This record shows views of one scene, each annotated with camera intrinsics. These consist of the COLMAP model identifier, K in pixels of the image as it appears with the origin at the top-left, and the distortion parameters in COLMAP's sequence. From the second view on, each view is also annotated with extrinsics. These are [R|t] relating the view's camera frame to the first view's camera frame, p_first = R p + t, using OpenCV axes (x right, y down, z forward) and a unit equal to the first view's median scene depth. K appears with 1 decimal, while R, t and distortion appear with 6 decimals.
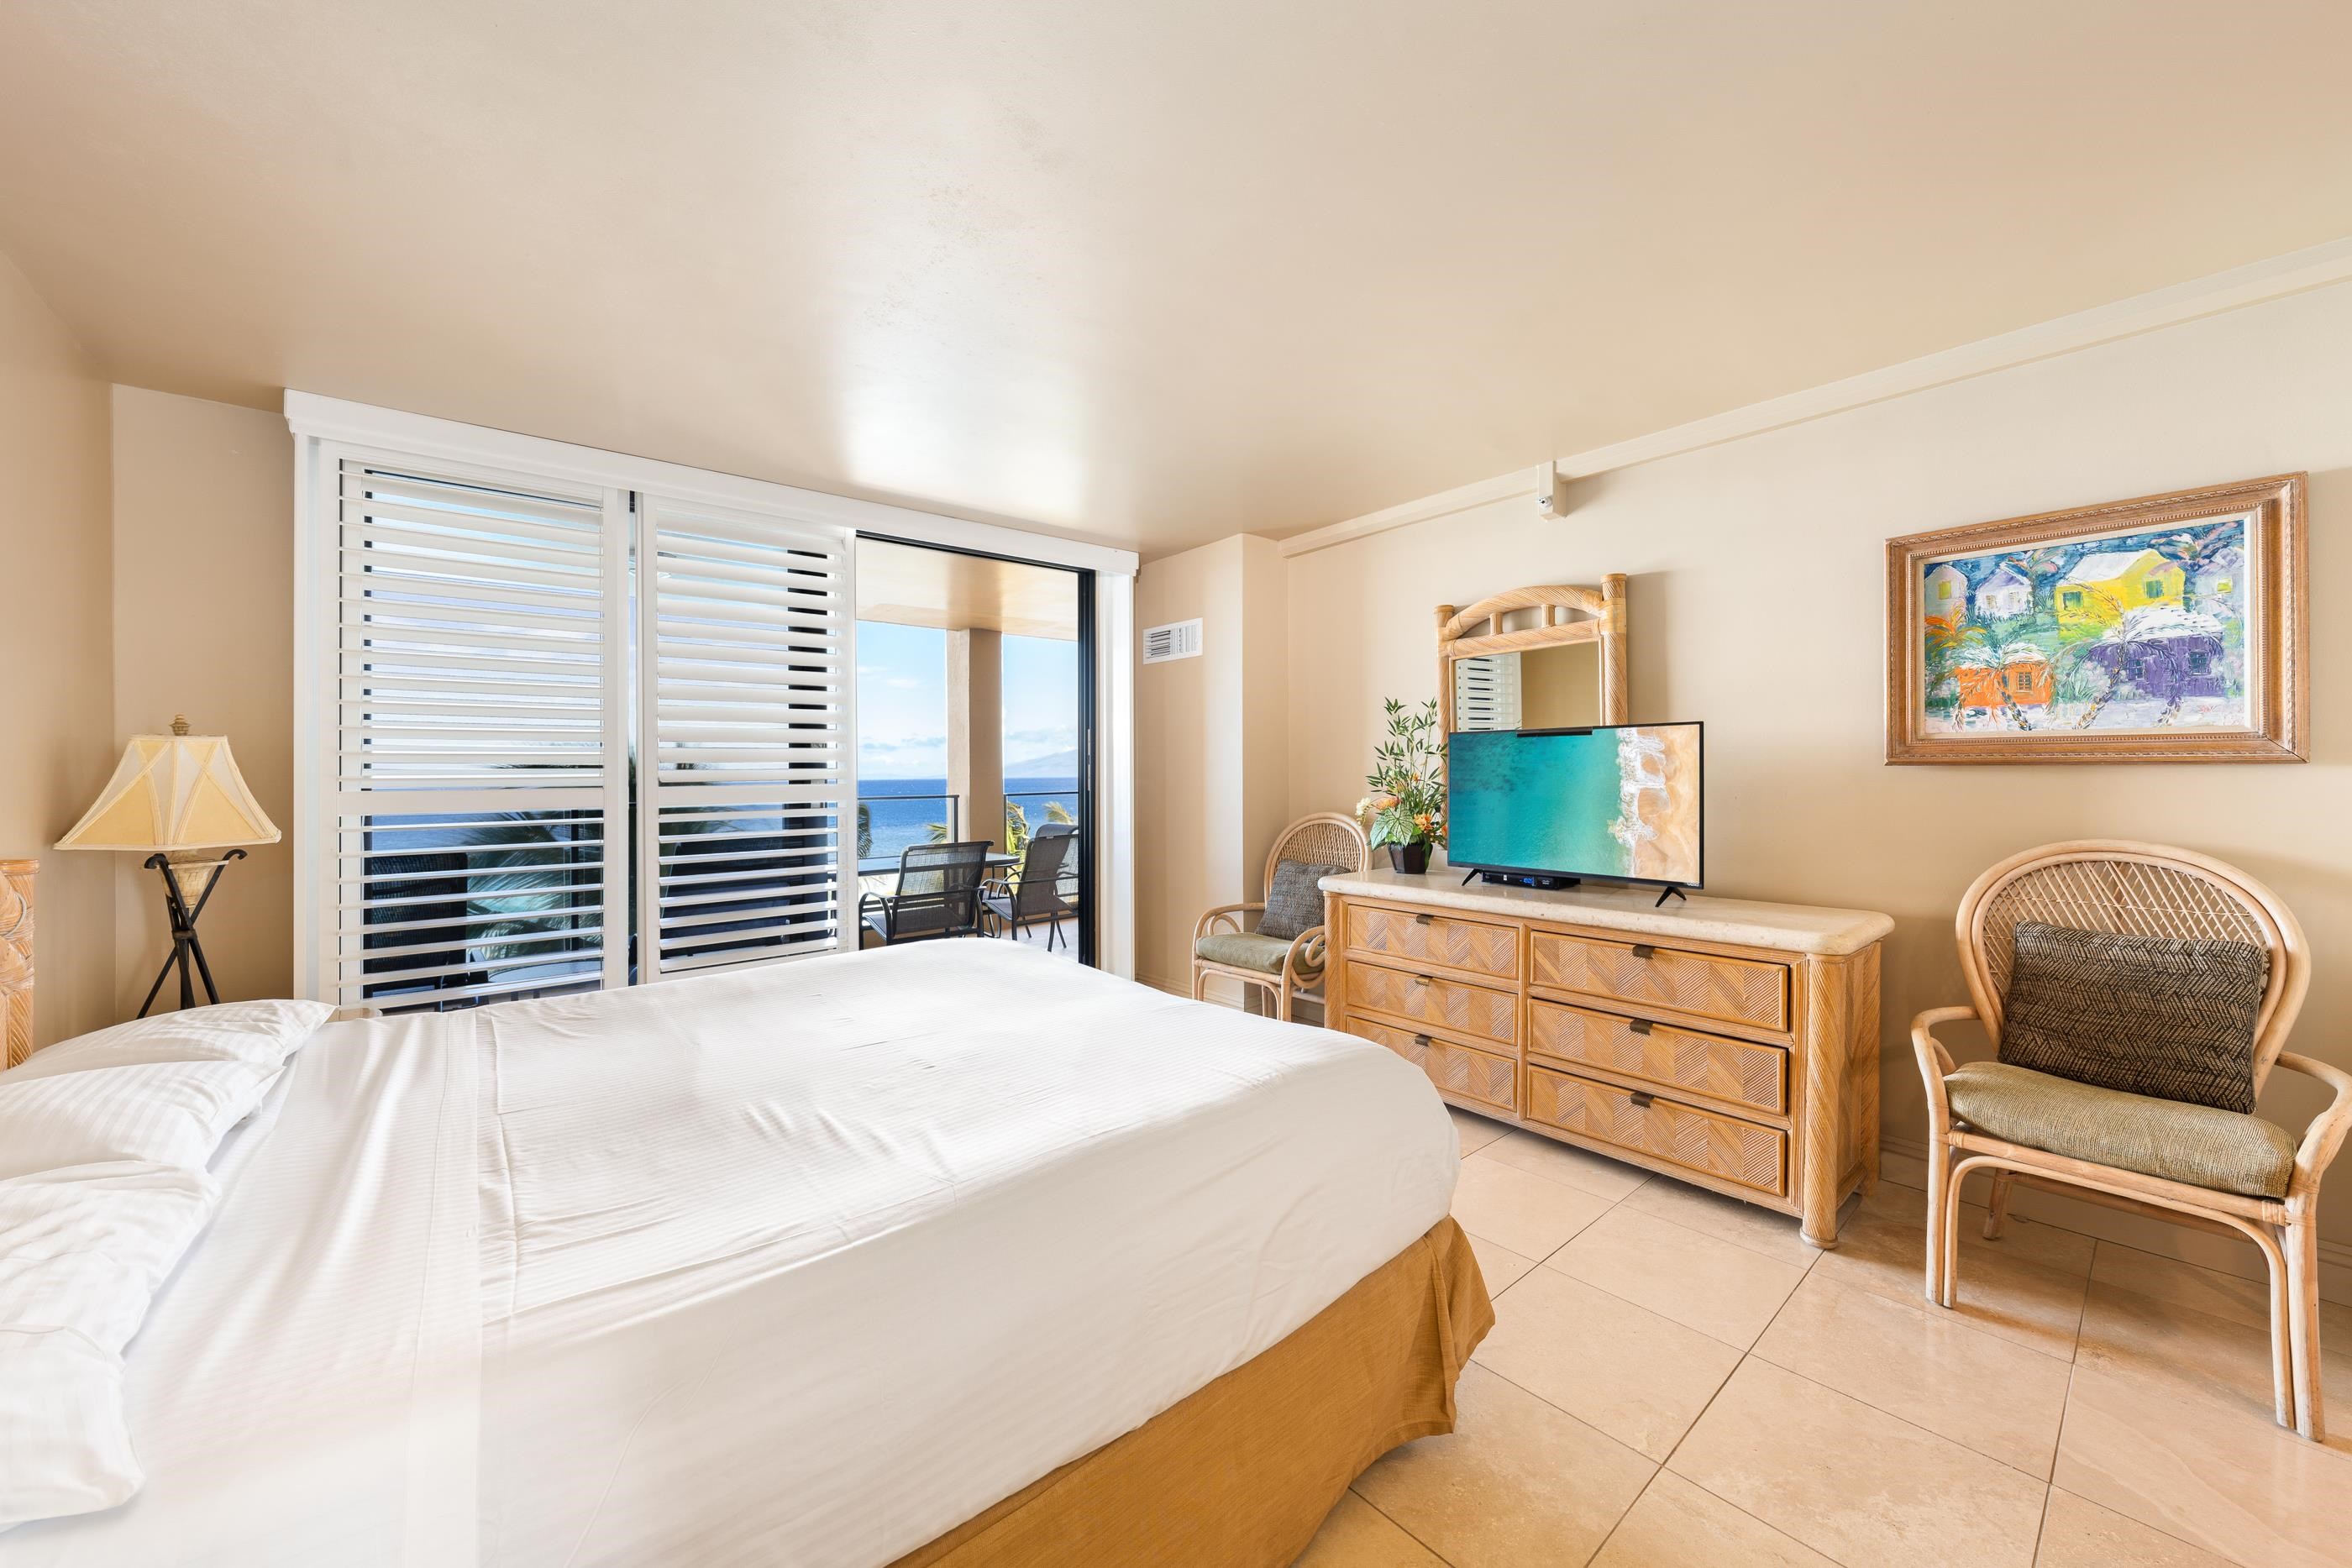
lens RADIAL K [[866.8, 0, 1175.4], [0, 866.8, 760.3], [0, 0, 1]] dist [0.001782, -0.000200]
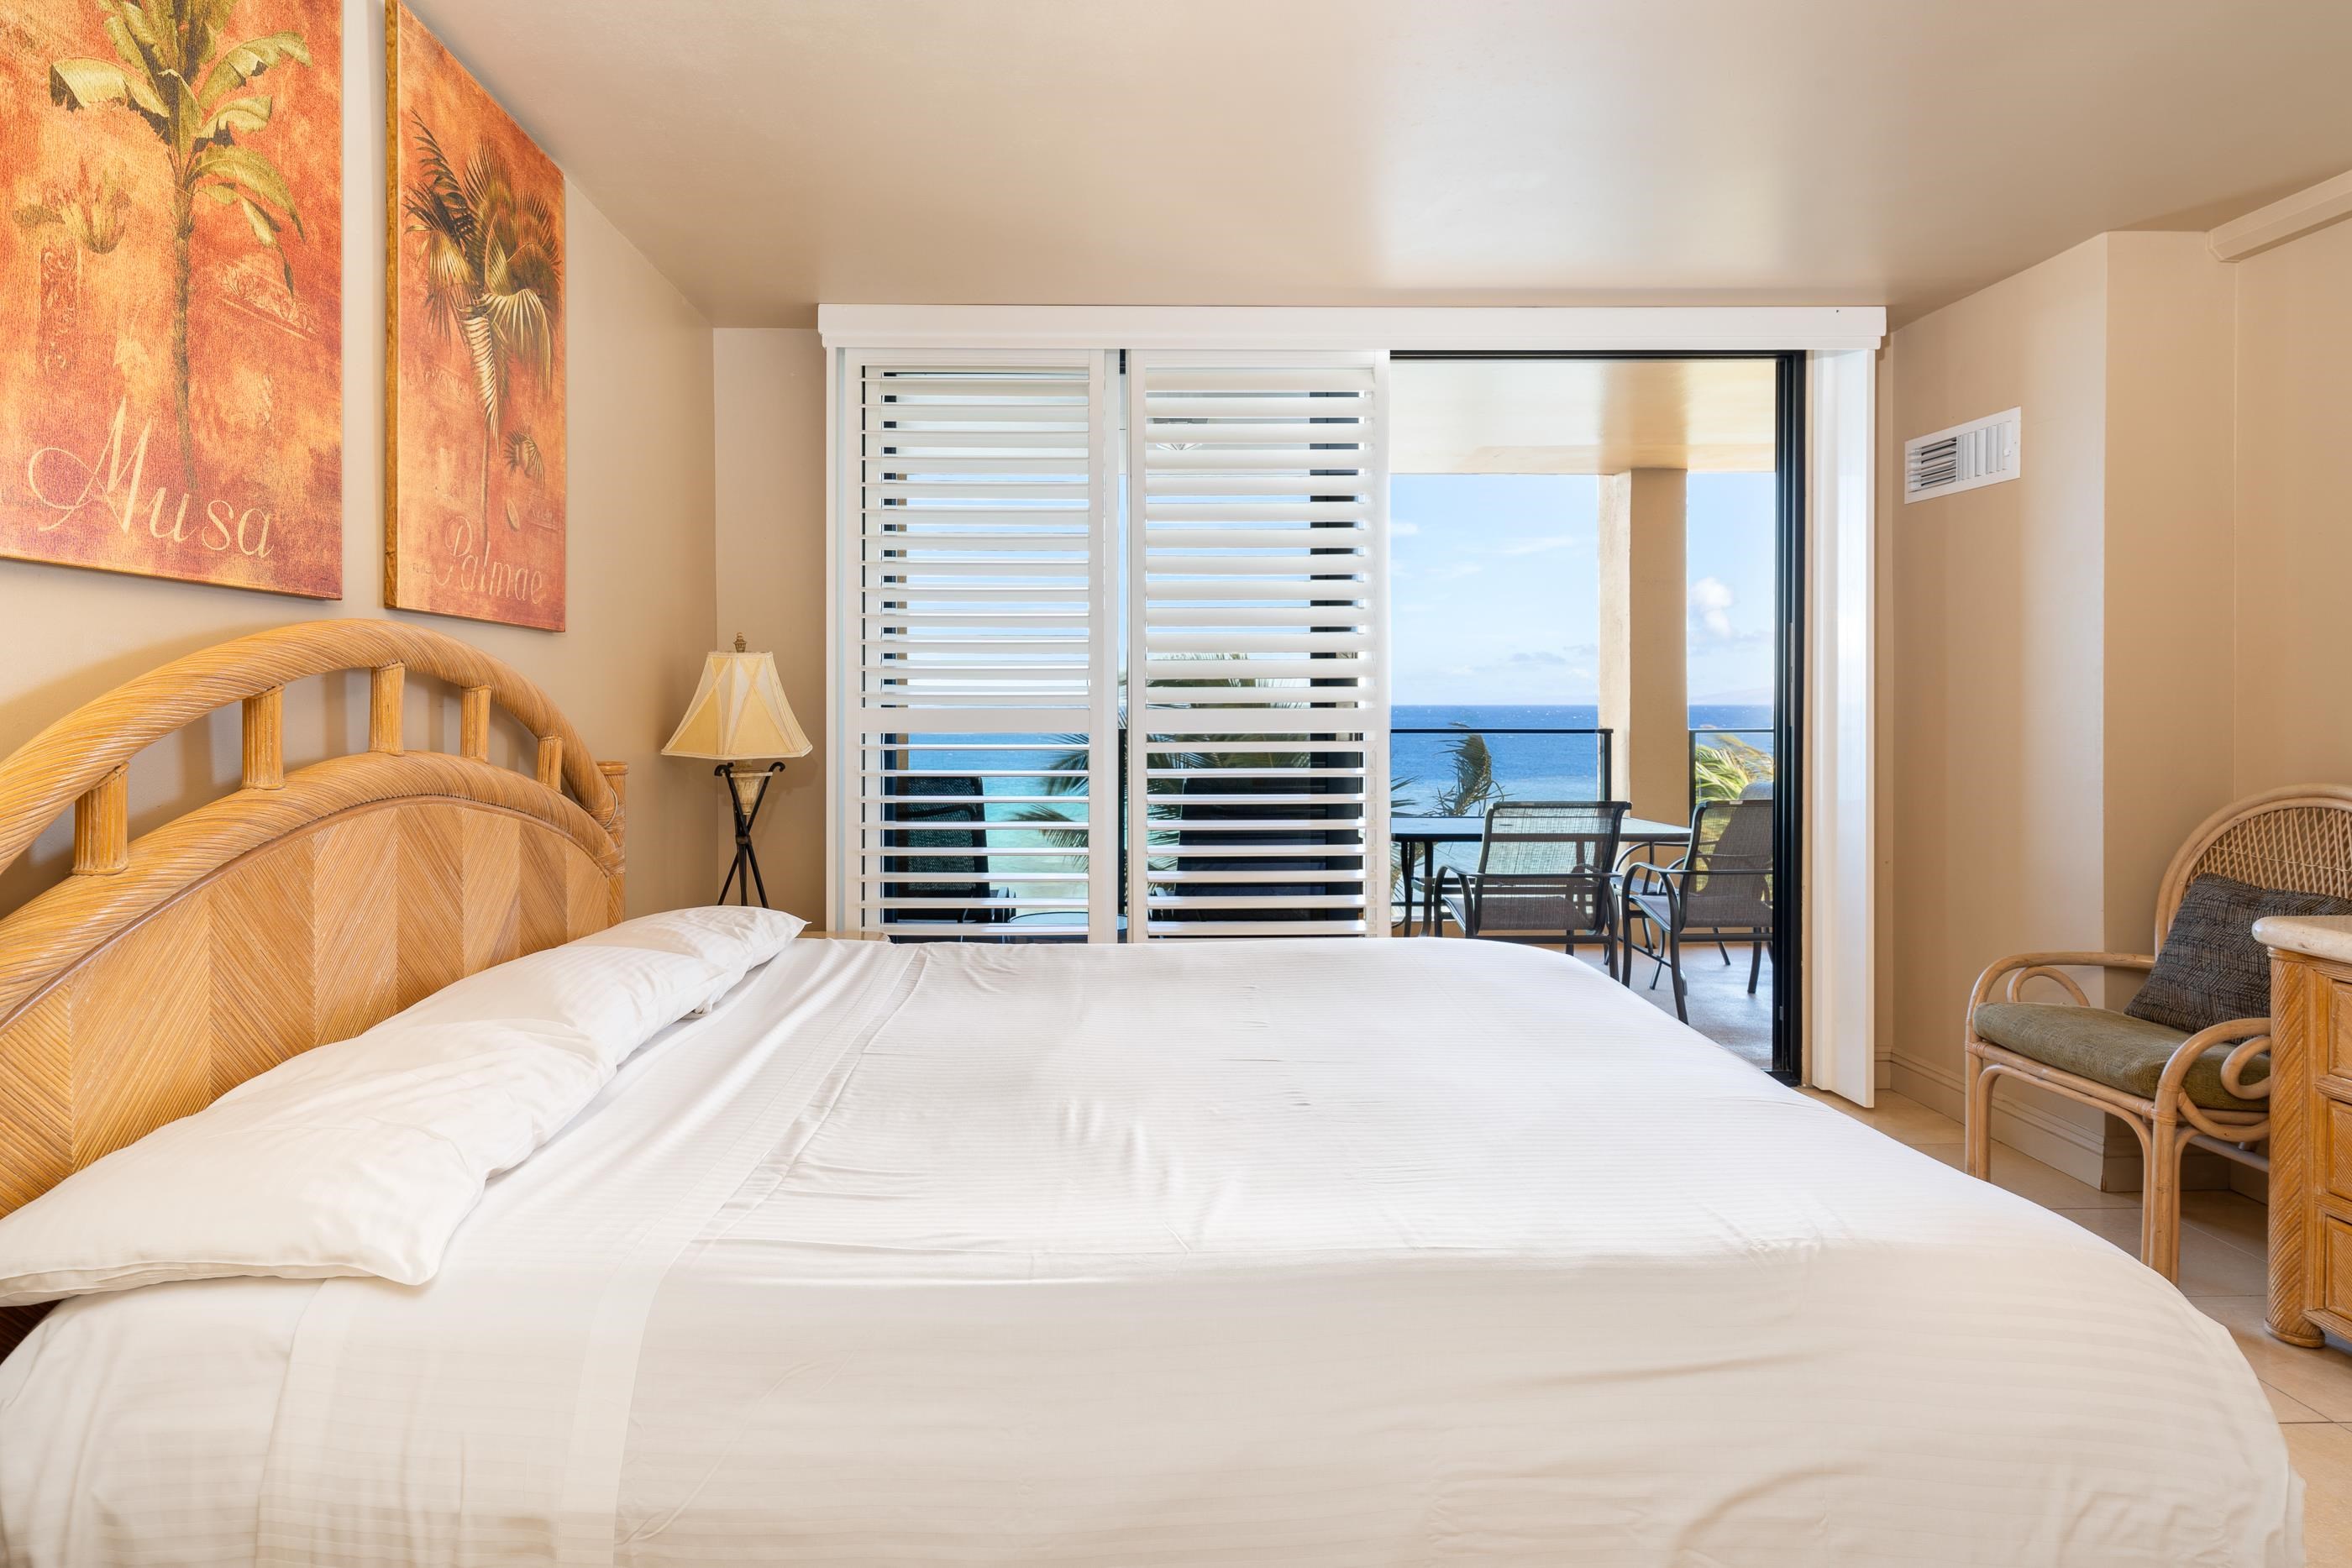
lens RADIAL K [[1285.6, 0, 1119.3], [0, 1285.6, 699.2], [0, 0, 1]] dist [0.015325, -0.004599]
pose [[0.779670, 0.011144, -0.626092, 0.124777], [0.000627, 0.999827, 0.018578, -0.000266], [0.626191, -0.014877, 0.779528, 0.038265]]
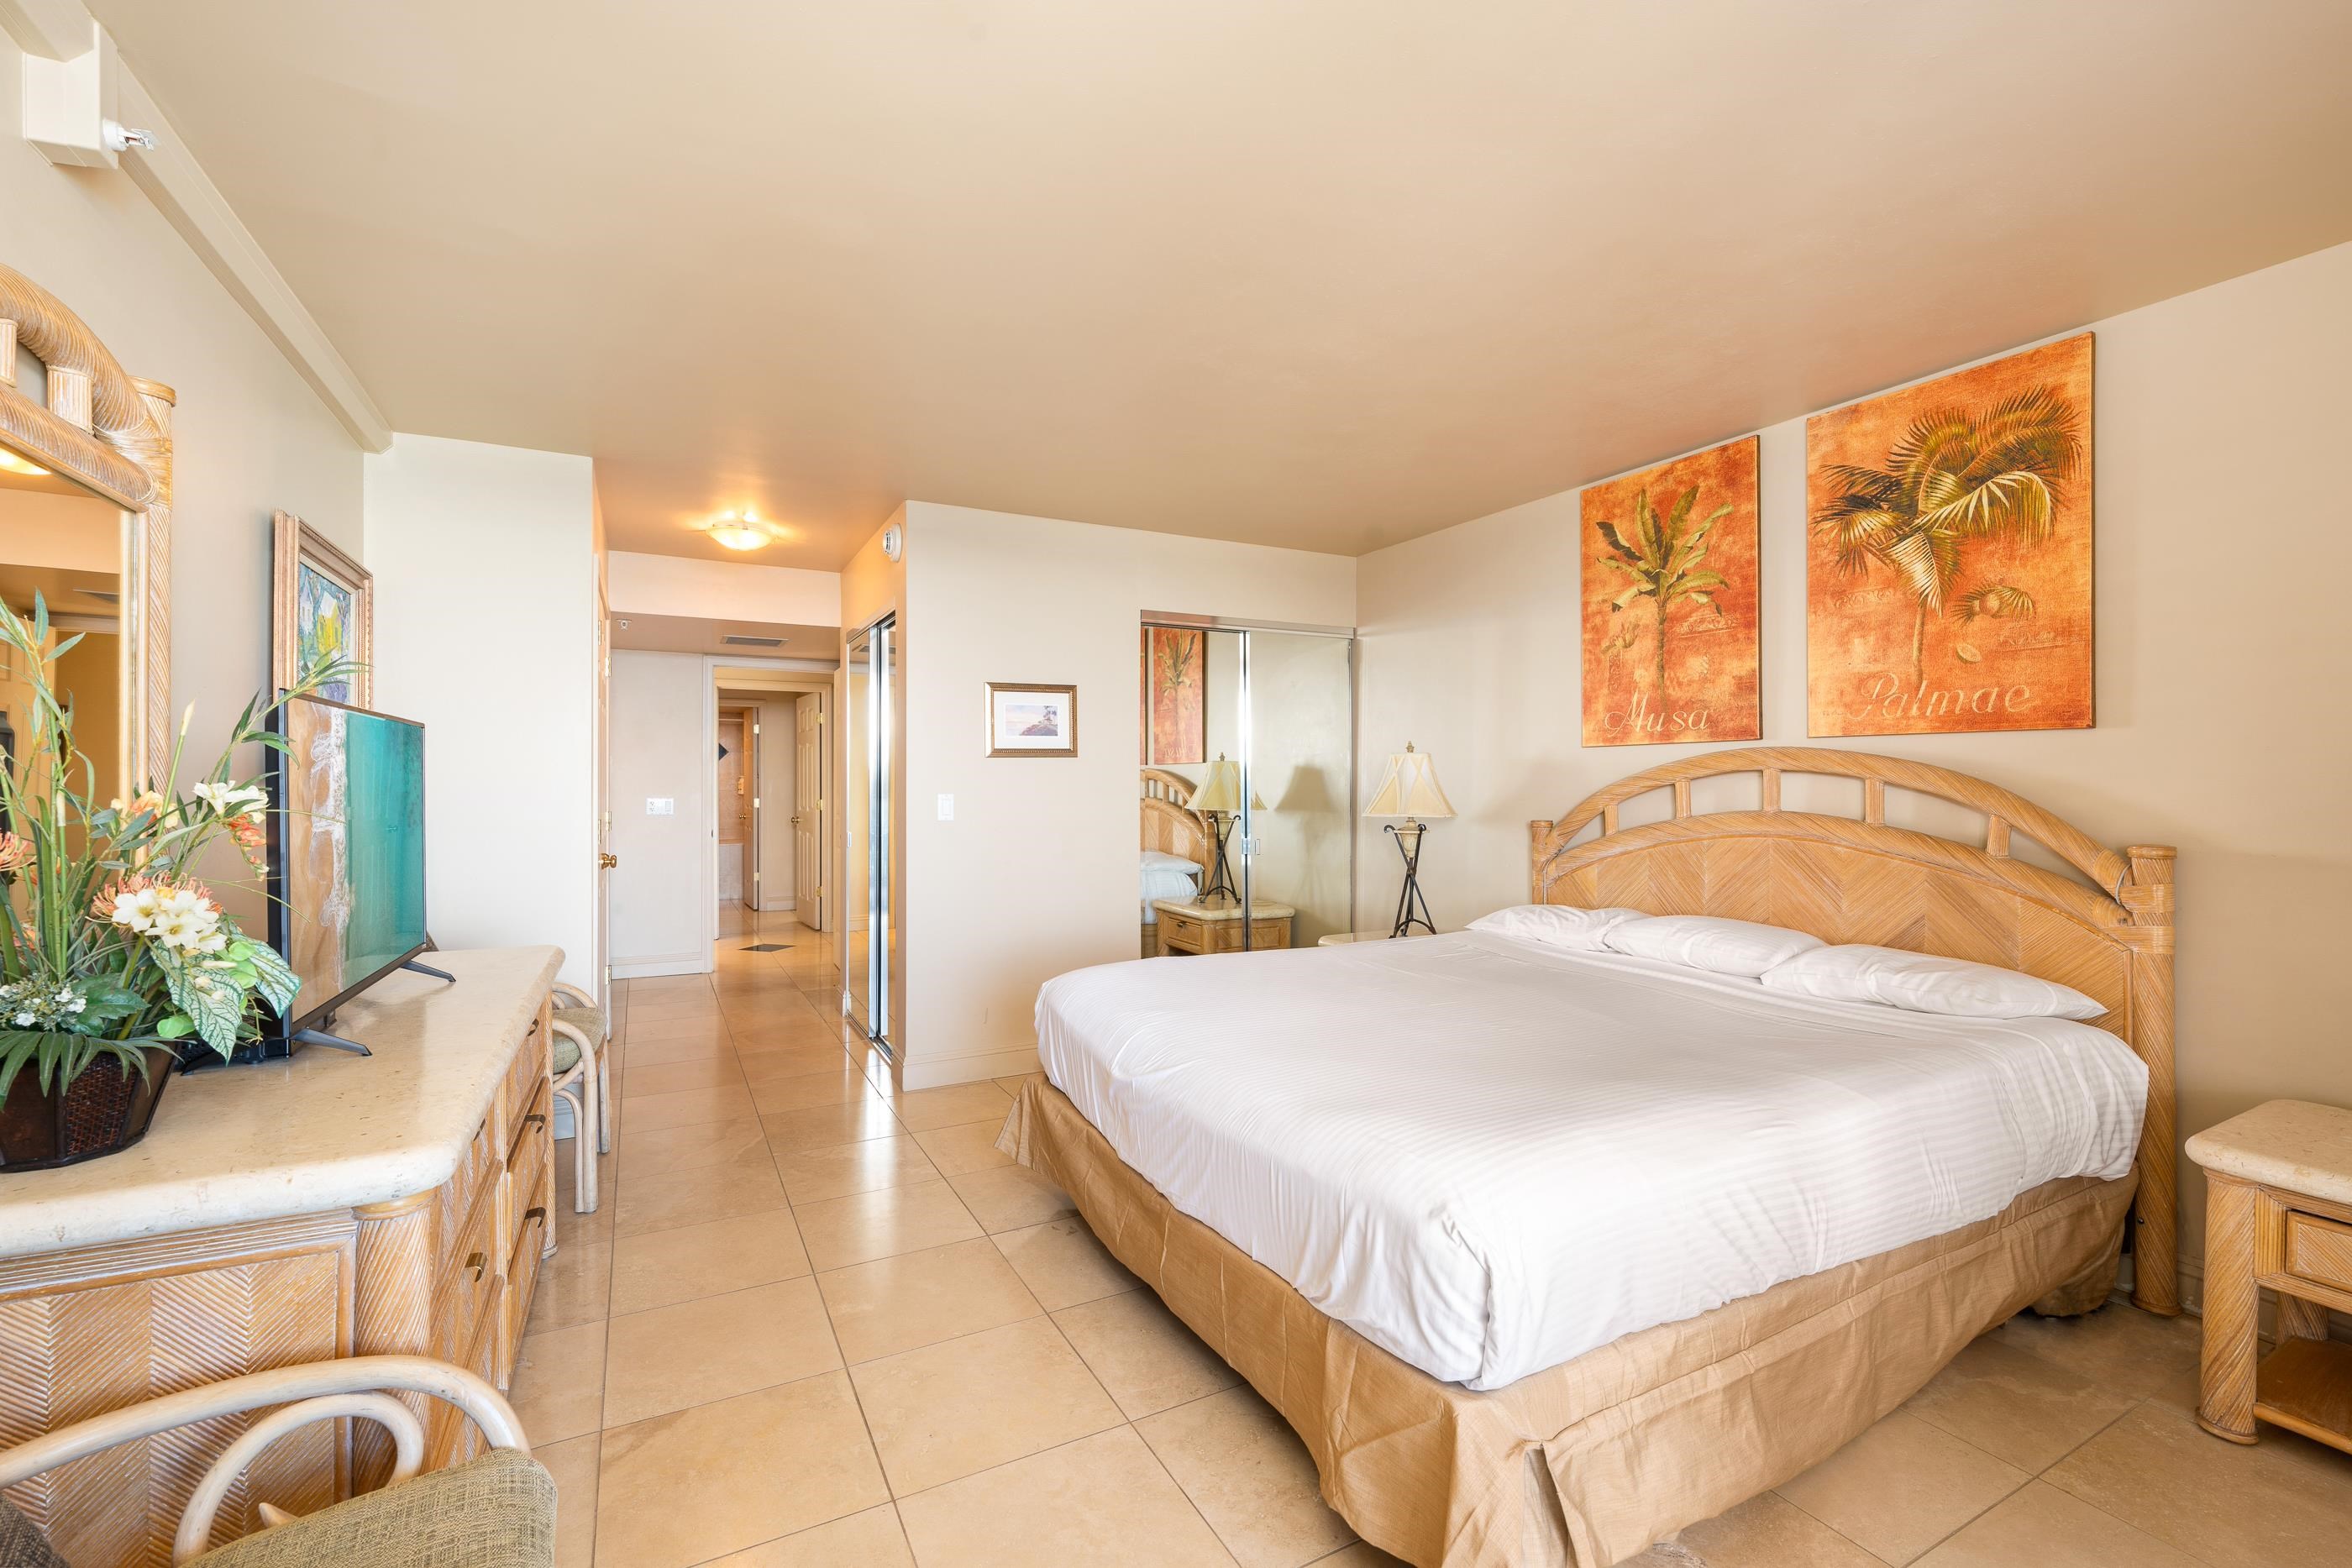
lens RADIAL K [[1024.9, 0, 1184.1], [0, 1024.9, 779.8], [0, 0, 1]] dist [0.001737, 0.000196]
pose [[-0.976441, 0.017928, 0.215039, -0.152185], [0.015019, 0.999772, -0.015156, 0.010866], [-0.215262, -0.011570, -0.976488, 1.242197]]
